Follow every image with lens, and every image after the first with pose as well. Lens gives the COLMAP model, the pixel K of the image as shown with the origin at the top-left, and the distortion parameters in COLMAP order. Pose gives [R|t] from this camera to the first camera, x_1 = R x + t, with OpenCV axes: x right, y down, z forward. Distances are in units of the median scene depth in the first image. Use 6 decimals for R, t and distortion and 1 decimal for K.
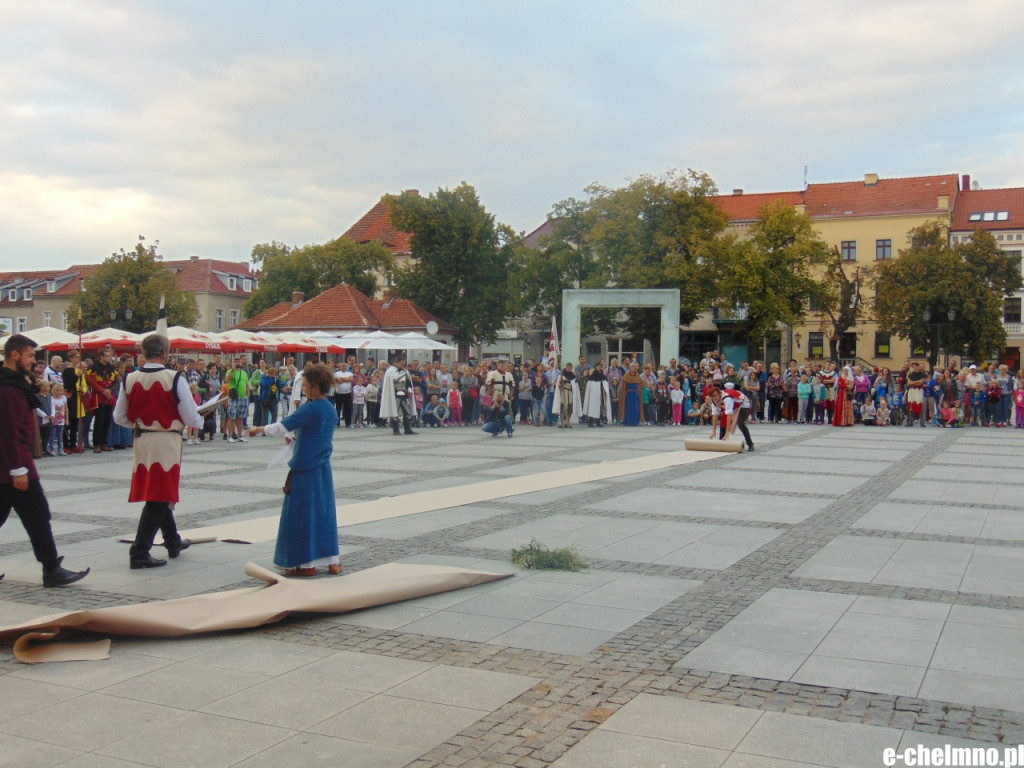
lens RADIAL K [[1120.5, 0, 512.0], [0, 1120.5, 384.0], [0, 0, 1]] dist [-0.014067, -0.019743]
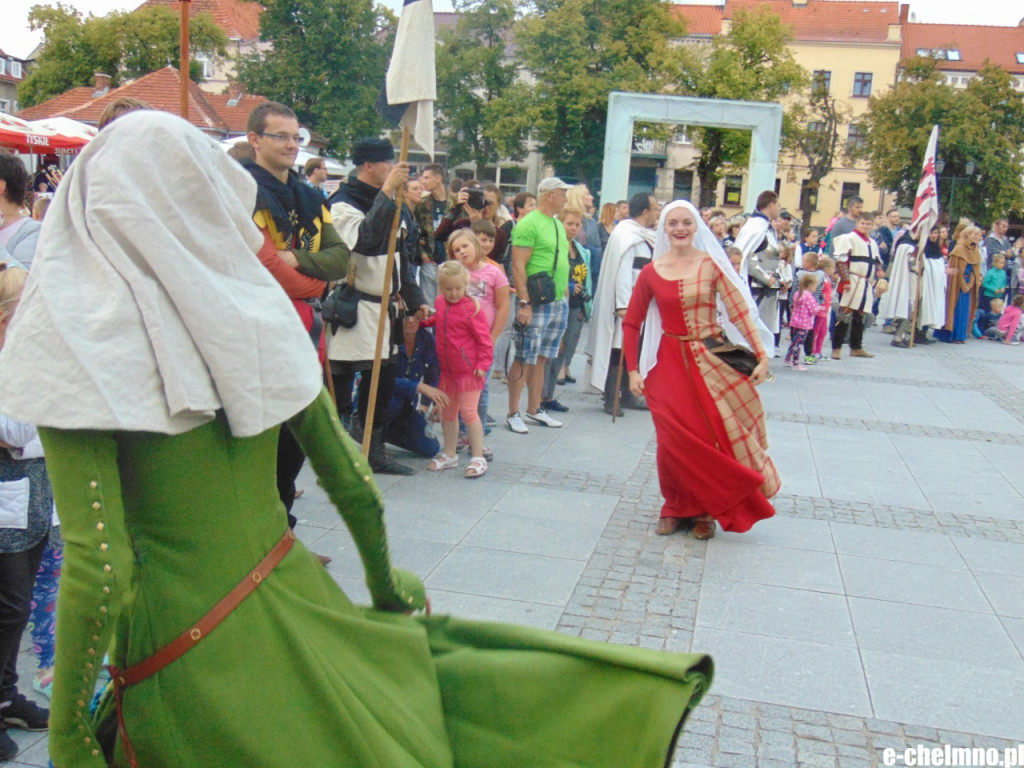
lens RADIAL K [[1120.5, 0, 512.0], [0, 1120.5, 384.0], [0, 0, 1]] dist [-0.014067, -0.019743]
pose [[0.972028, 0.022072, 0.233826, -0.099826], [-0.057340, 0.987750, 0.145127, -0.003472], [-0.227758, -0.154475, 0.961386, 0.210768]]
